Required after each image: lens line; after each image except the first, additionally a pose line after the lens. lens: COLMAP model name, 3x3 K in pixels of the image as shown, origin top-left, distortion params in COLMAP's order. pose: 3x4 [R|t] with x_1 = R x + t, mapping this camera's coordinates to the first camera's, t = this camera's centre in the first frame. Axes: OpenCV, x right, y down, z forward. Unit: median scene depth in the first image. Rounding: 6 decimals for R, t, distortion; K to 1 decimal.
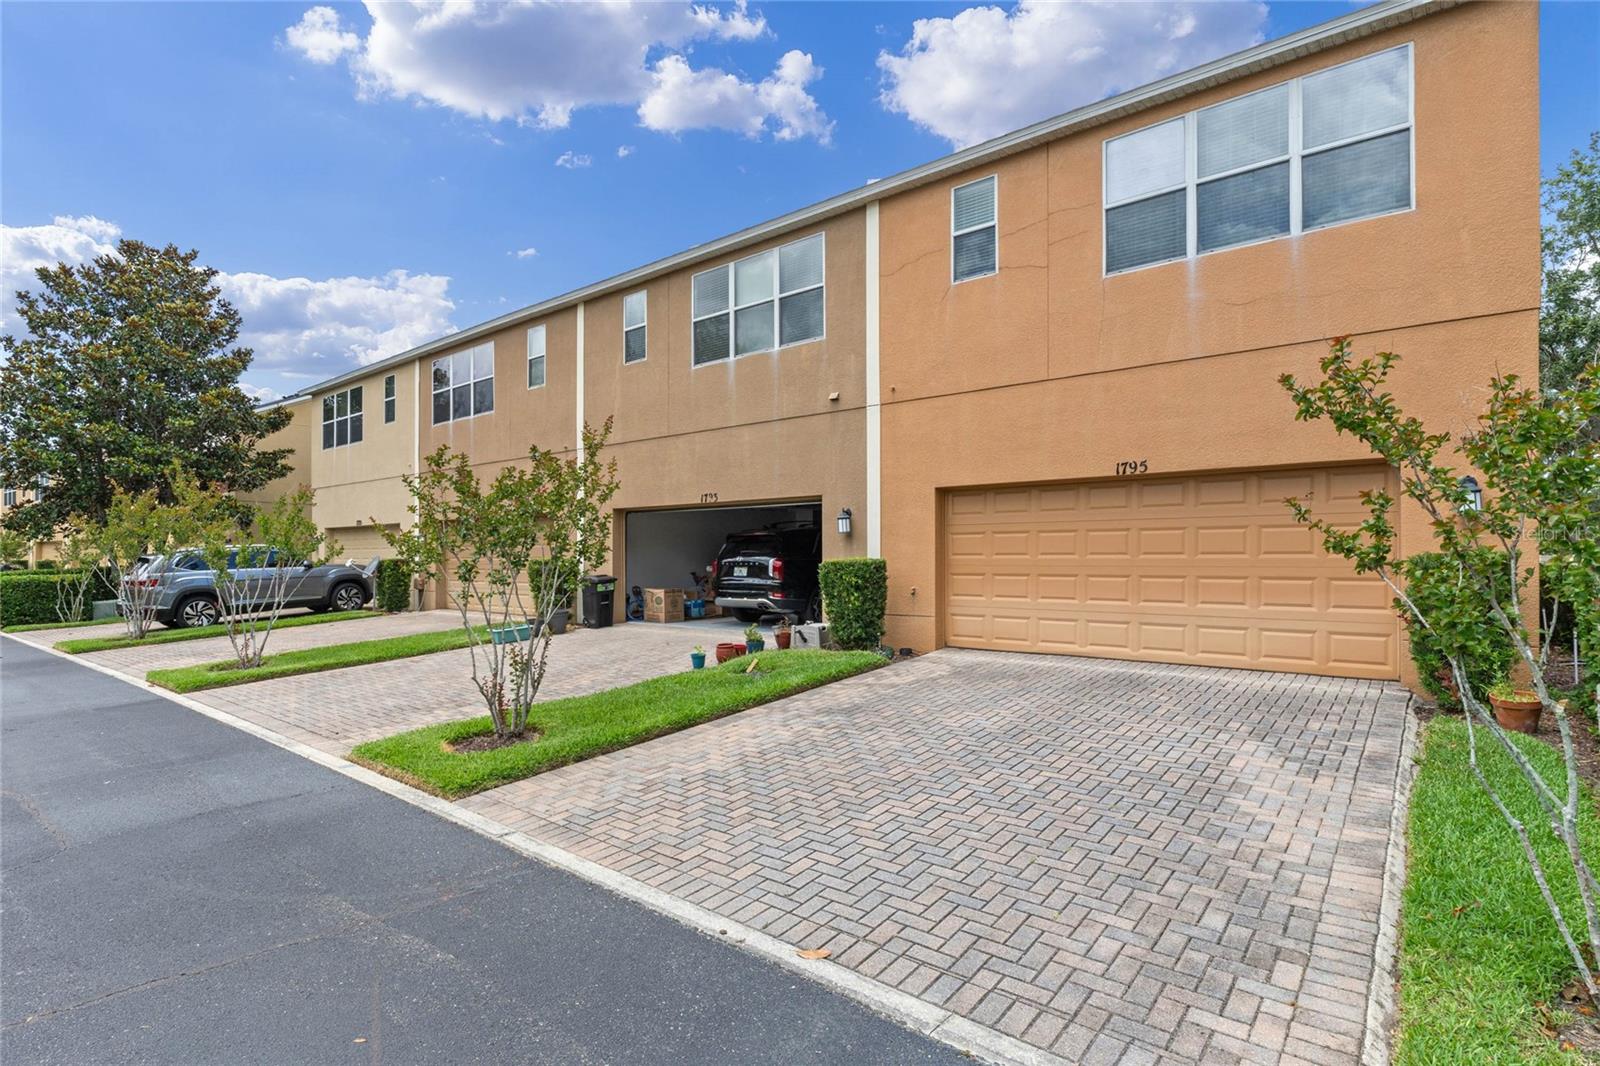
lens RADIAL K [[775.7, 0, 800.0], [0, 775.7, 533.0], [0, 0, 1]] dist [-0.003677, 0.000053]
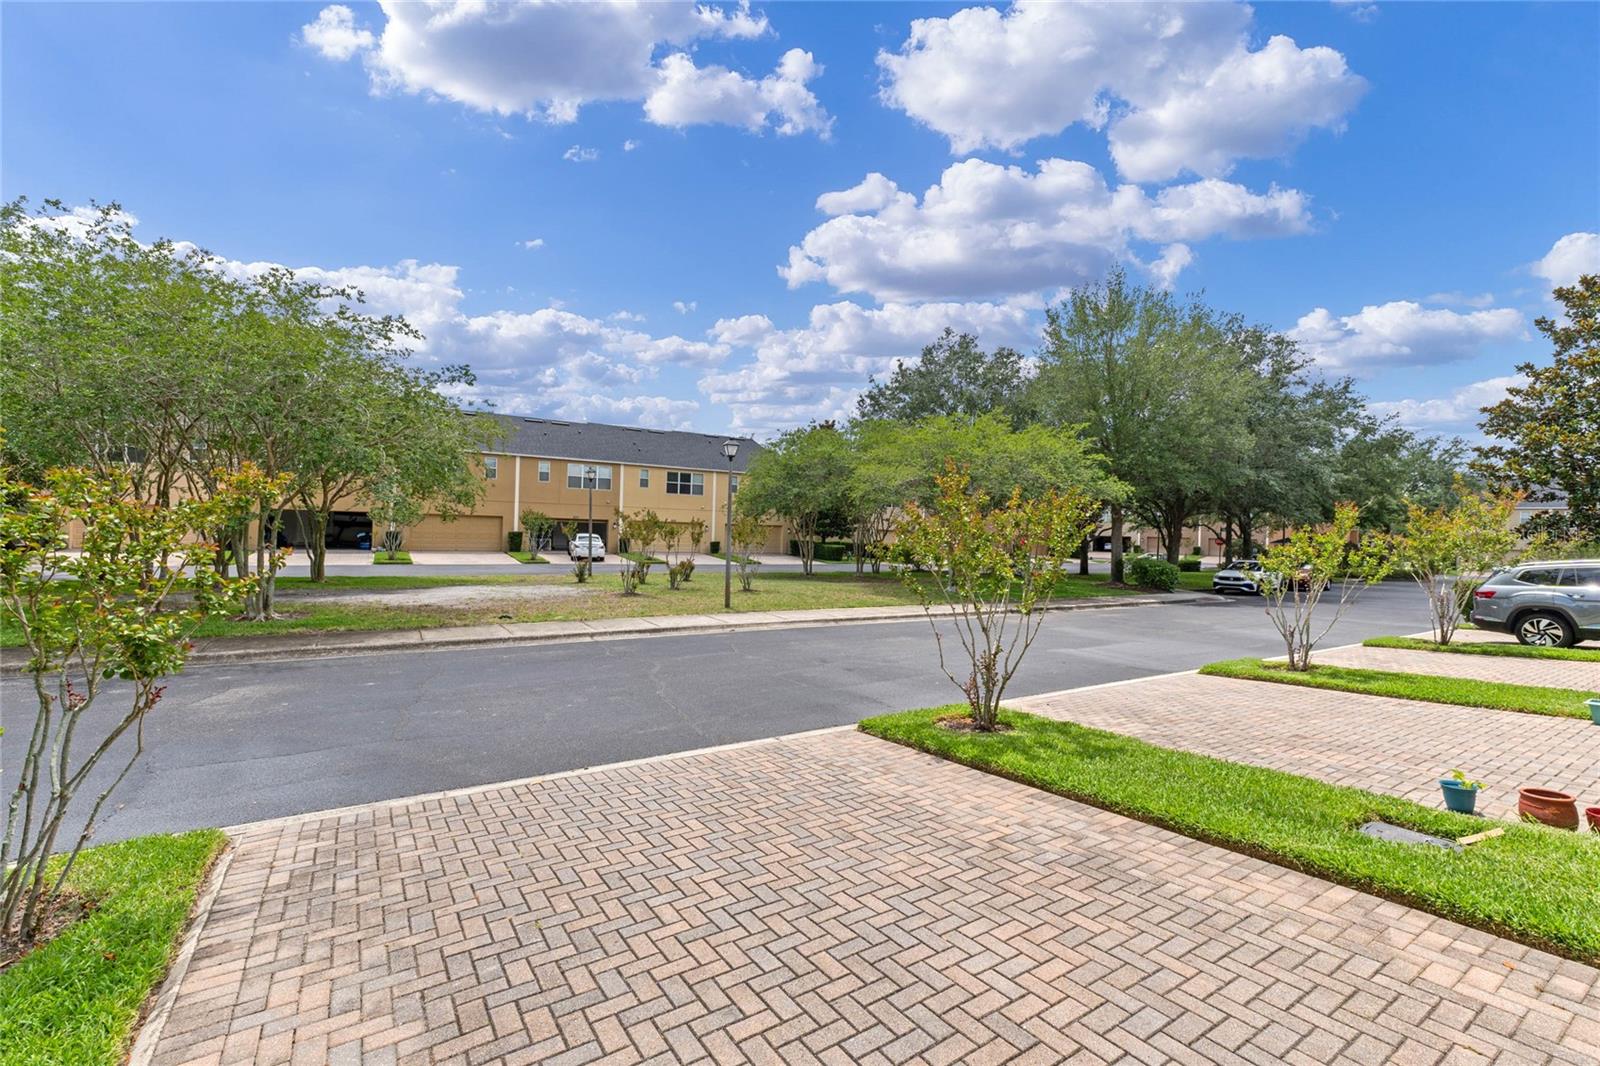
lens RADIAL K [[693.7, 0, 823.4], [0, 693.7, 532.8], [0, 0, 1]] dist [0.008544, 0.000184]
pose [[-0.288354, -0.005757, -0.957507, 0.987995], [0.003860, 0.999967, -0.007175, -0.044500], [0.957516, -0.005765, -0.288322, 1.461241]]
